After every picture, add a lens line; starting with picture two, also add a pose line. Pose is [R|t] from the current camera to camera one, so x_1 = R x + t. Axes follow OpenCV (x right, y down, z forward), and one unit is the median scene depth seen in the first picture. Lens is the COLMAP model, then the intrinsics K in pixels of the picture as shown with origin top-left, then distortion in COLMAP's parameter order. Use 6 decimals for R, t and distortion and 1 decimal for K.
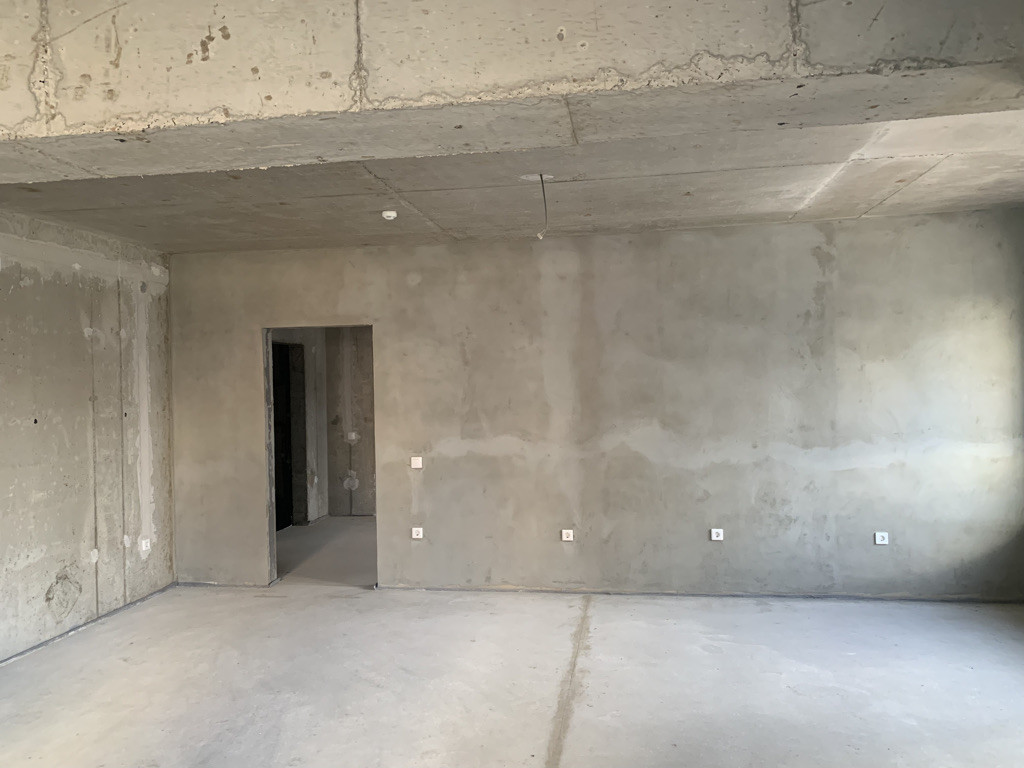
lens RADIAL K [[789.1, 0, 512.2], [0, 789.1, 386.1], [0, 0, 1]] dist [0.045274, -0.048067]
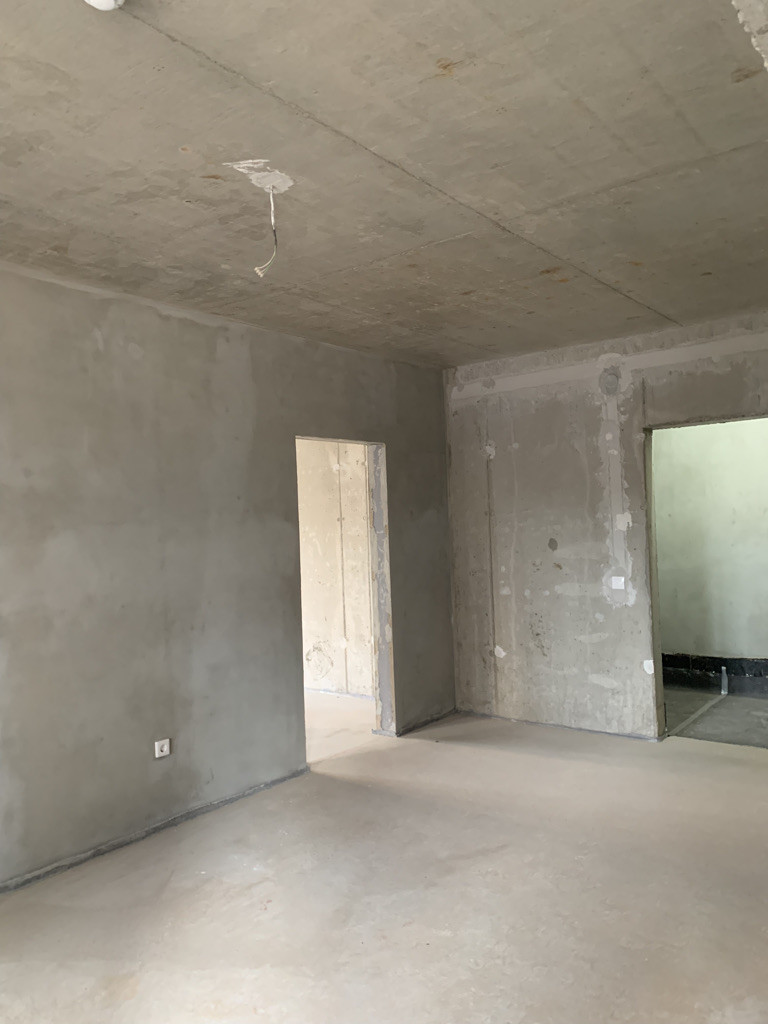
lens RADIAL K [[789.1, 0, 384.9], [0, 789.1, 511.8], [0, 0, 1]] dist [0.045274, -0.048067]
pose [[-0.486946, 0.025378, -0.873063, 0.534469], [0.037824, 0.999253, 0.007950, -0.003460], [0.872612, -0.029151, -0.487542, 1.666003]]
